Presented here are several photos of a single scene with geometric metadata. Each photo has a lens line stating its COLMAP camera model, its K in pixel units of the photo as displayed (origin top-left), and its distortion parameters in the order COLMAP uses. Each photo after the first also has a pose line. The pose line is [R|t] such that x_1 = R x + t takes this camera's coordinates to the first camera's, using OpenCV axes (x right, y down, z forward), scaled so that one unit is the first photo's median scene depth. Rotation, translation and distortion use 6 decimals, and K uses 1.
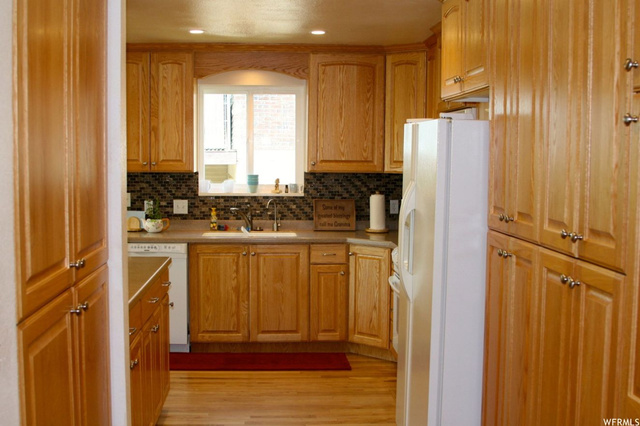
lens RADIAL K [[837.4, 0, 320.0], [0, 837.4, 213.0], [0, 0, 1]] dist [-0.158246, 0.074050]
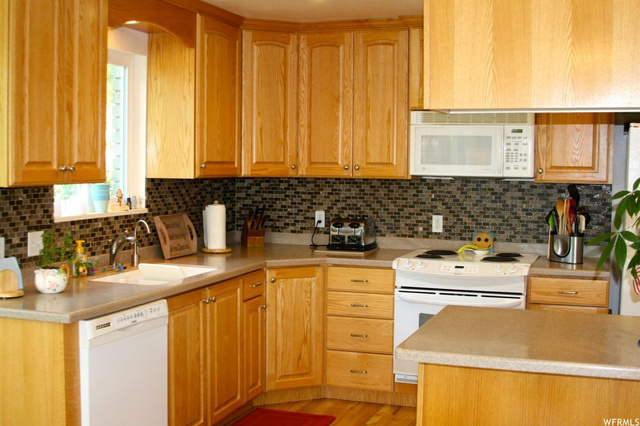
lens RADIAL K [[837.4, 0, 320.0], [0, 837.4, 213.0], [0, 0, 1]] dist [-0.158246, 0.074050]
pose [[0.395905, -0.061008, 0.916263, -0.609676], [0.057175, 0.997492, 0.041712, -0.041085], [-0.916510, 0.035874, 0.398400, 0.592664]]
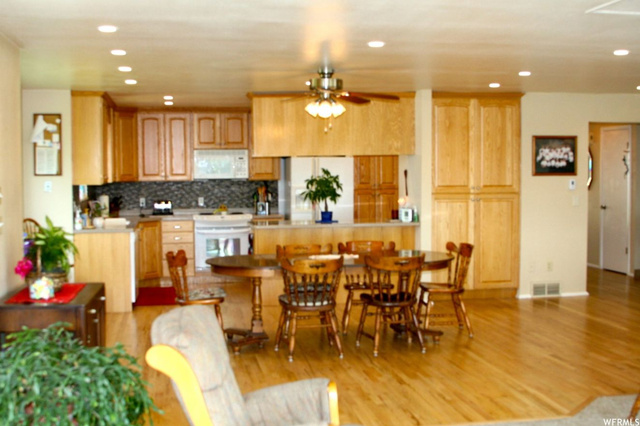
lens RADIAL K [[837.4, 0, 320.0], [0, 837.4, 213.0], [0, 0, 1]] dist [-0.158246, 0.074050]
pose [[-0.111999, -0.056425, 0.992105, -1.573815], [0.079301, 0.994695, 0.065525, -0.060570], [-0.990539, 0.086014, -0.106931, 0.752661]]
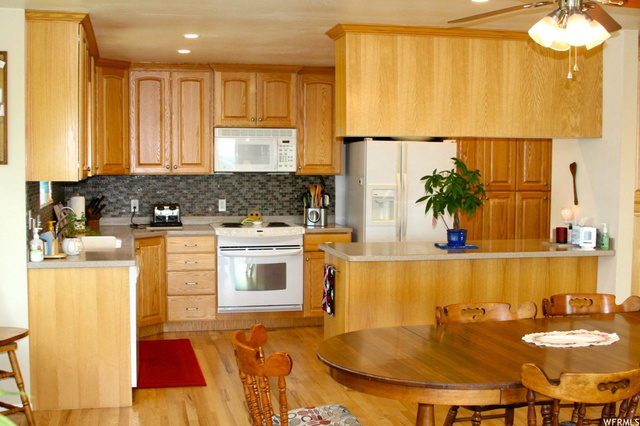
lens RADIAL K [[837.4, 0, 320.0], [0, 837.4, 213.0], [0, 0, 1]] dist [-0.158246, 0.074050]
pose [[-0.157051, -0.066933, 0.985320, -0.994125], [0.065285, 0.994815, 0.077984, -0.061720], [-0.985430, 0.076574, -0.151867, 0.852955]]
